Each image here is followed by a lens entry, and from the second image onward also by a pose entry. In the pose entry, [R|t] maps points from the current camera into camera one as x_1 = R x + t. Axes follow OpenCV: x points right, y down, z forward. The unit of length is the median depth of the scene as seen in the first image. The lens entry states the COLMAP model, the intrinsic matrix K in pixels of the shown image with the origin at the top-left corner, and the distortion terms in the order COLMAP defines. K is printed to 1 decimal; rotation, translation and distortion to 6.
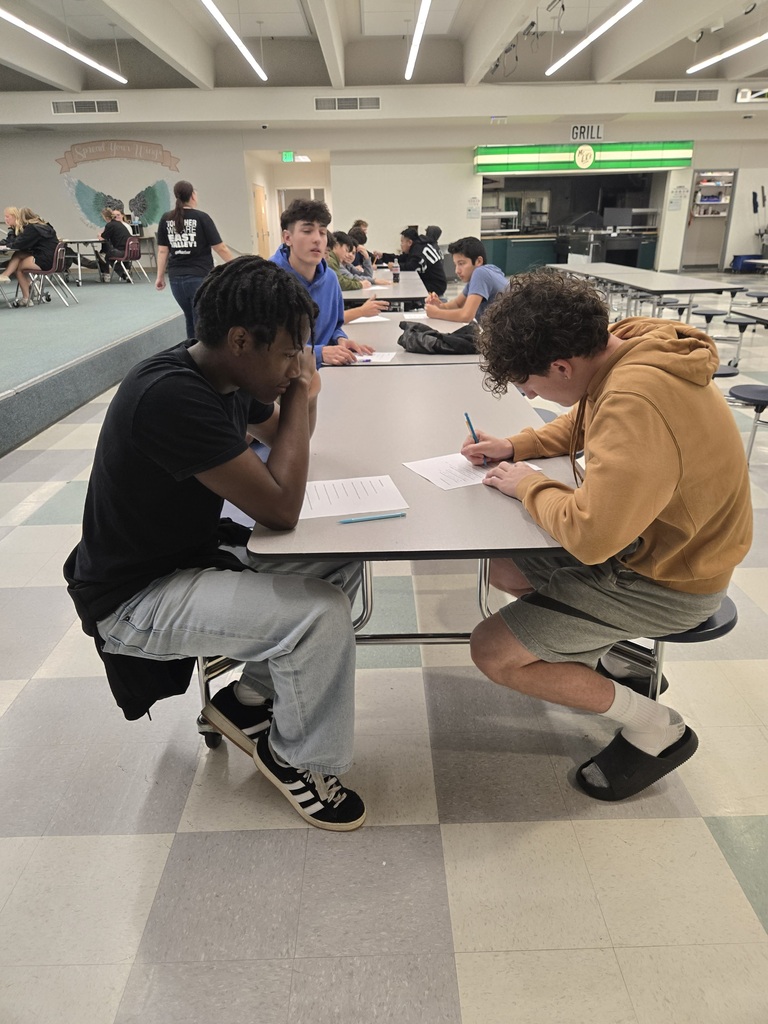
lens RADIAL K [[683.7, 0, 383.6], [0, 683.7, 515.1], [0, 0, 1]] dist [0.019348, -0.000781]
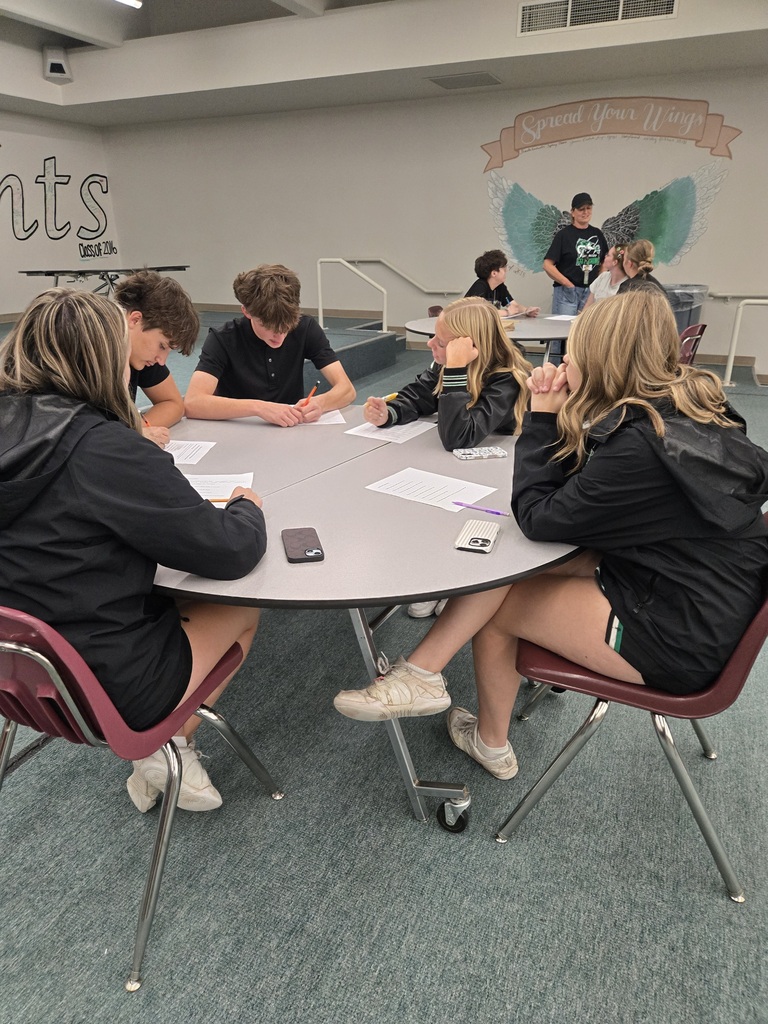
lens RADIAL K [[683.7, 0, 382.4], [0, 683.7, 509.9], [0, 0, 1]] dist [0.019348, -0.000781]
pose [[0.912926, 0.158487, -0.376096, -0.302856], [-0.167167, 0.985881, 0.009673, -0.234722], [0.372319, 0.054040, 0.926530, 0.502723]]
